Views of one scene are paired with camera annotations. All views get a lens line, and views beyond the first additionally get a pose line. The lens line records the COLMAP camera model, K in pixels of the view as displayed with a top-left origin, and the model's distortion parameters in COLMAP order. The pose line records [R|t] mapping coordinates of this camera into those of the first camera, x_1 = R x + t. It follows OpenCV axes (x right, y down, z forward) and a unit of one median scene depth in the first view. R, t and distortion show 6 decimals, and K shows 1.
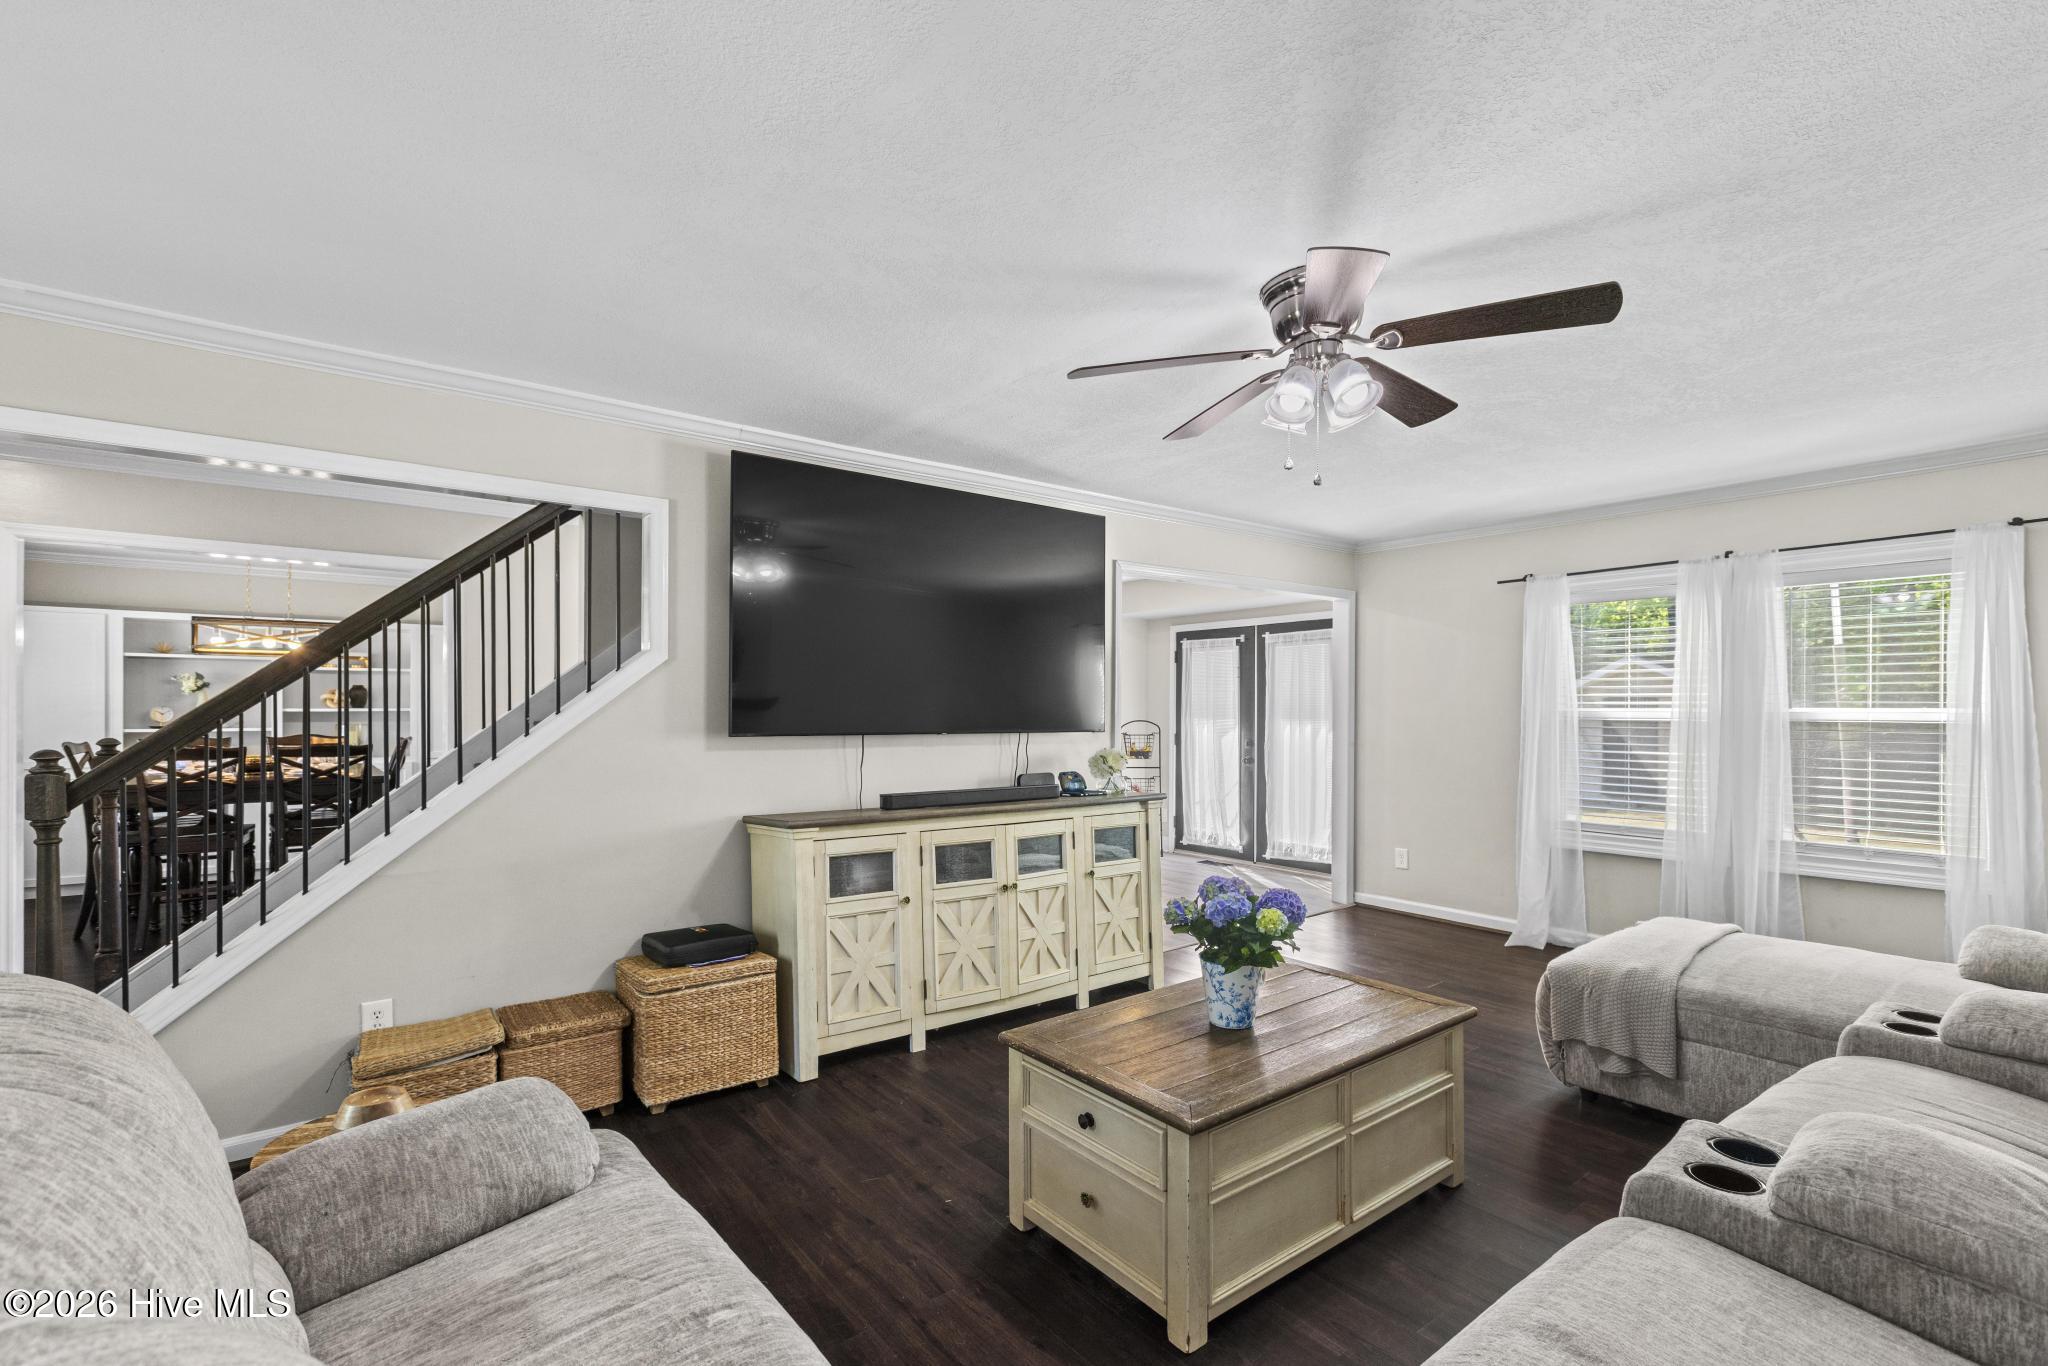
lens RADIAL K [[913.7, 0, 1020.5], [0, 913.7, 707.9], [0, 0, 1]] dist [0.002131, -0.000850]
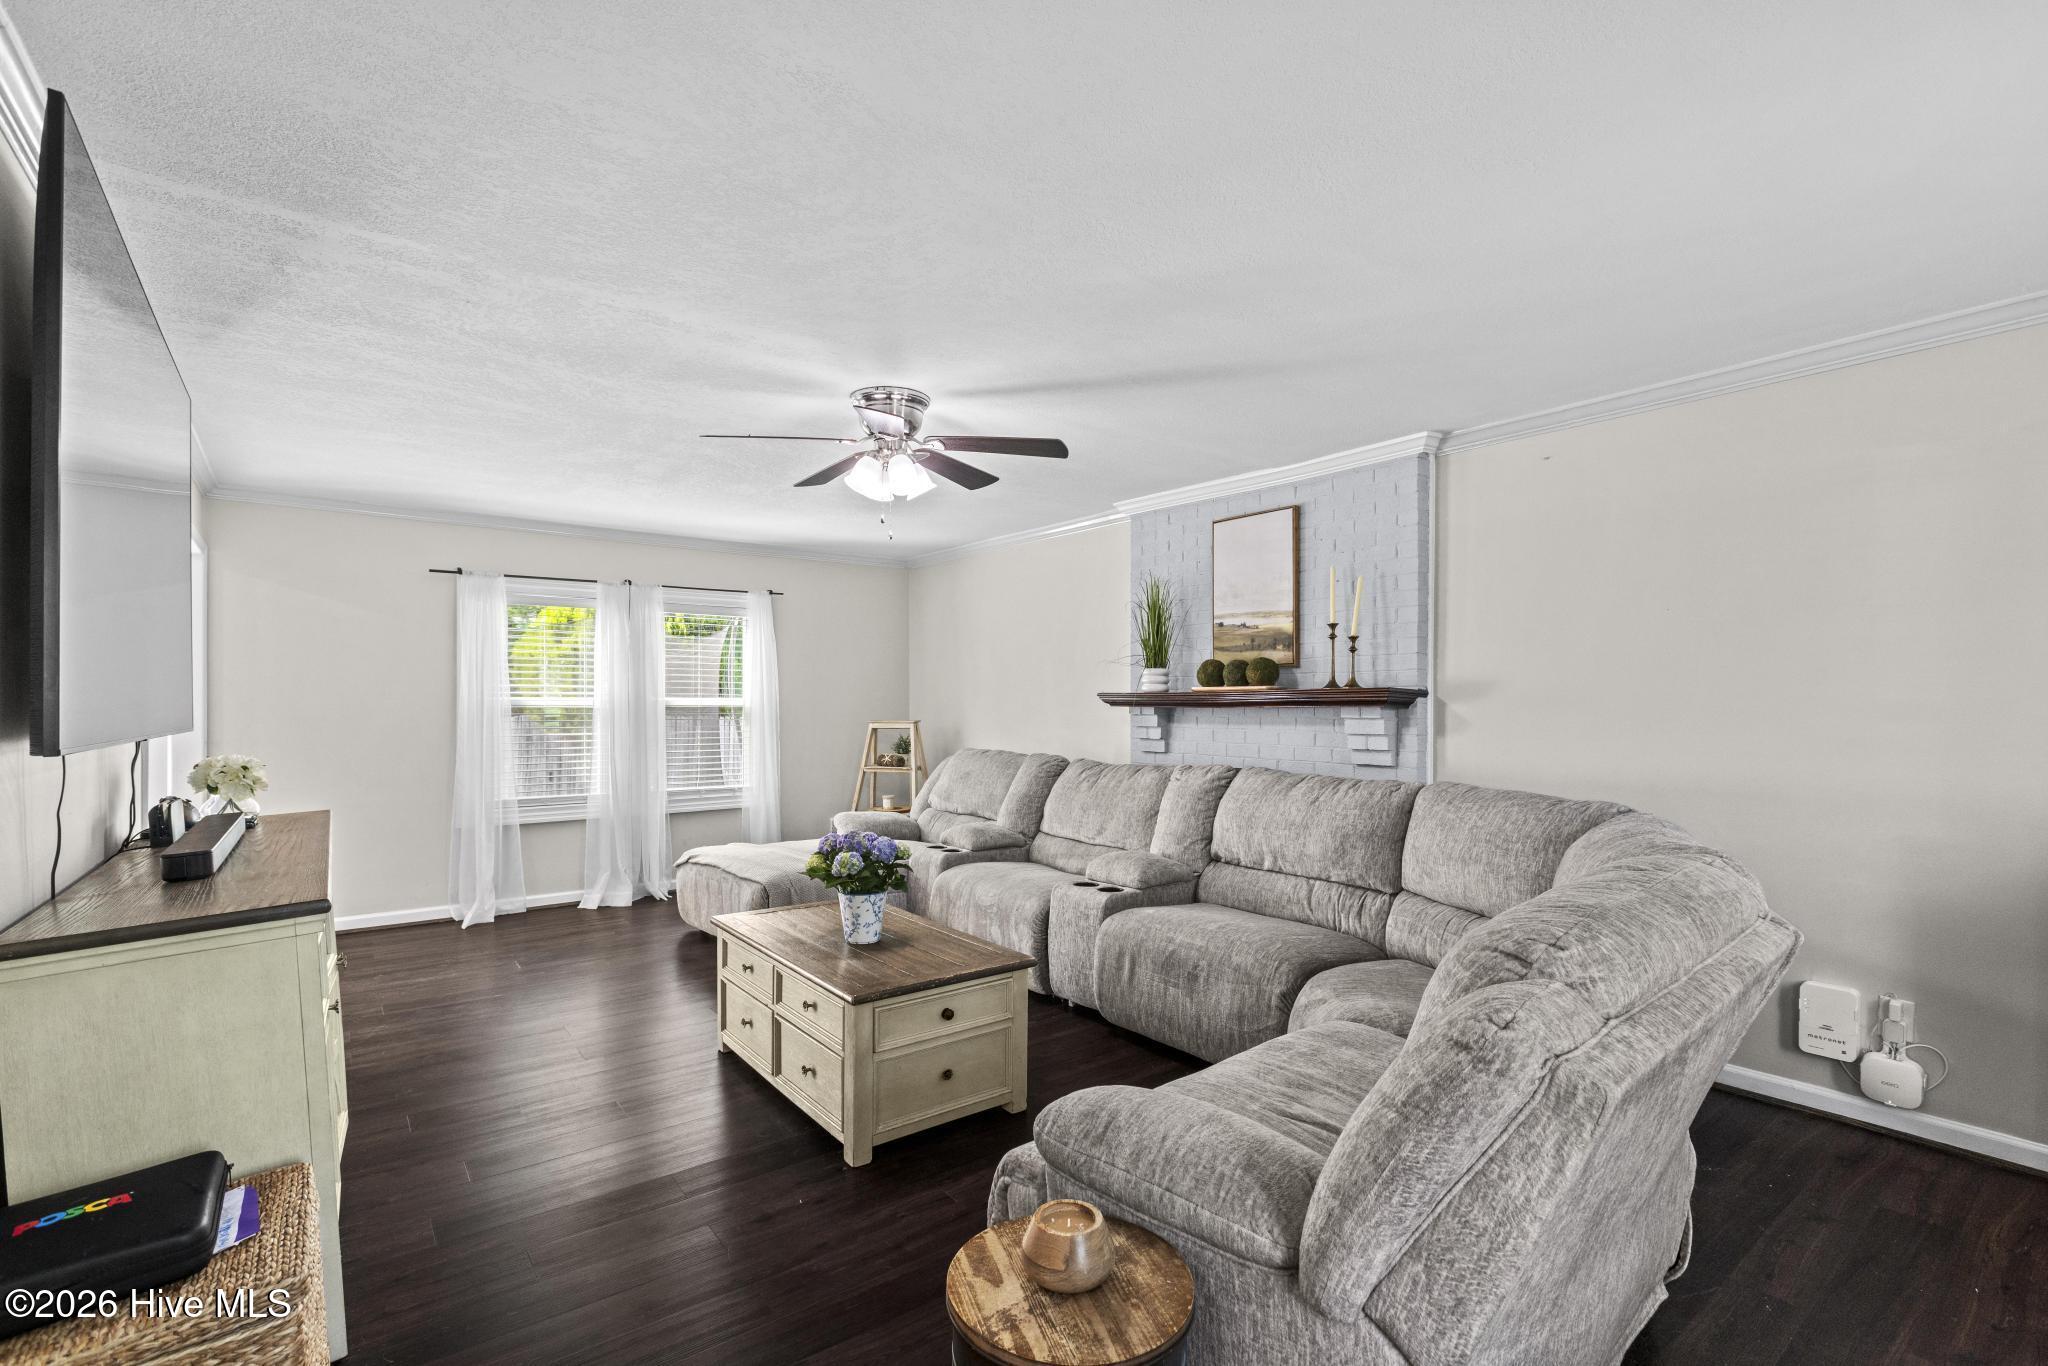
lens RADIAL K [[913.7, 0, 1034.7], [0, 913.7, 695.2], [0, 0, 1]] dist [0.002131, -0.000850]
pose [[0.001256, 0.003782, 0.999992, -0.547265], [0.000832, 0.999992, -0.003783, 0.002372], [-0.999999, 0.000836, 0.001253, 0.392125]]
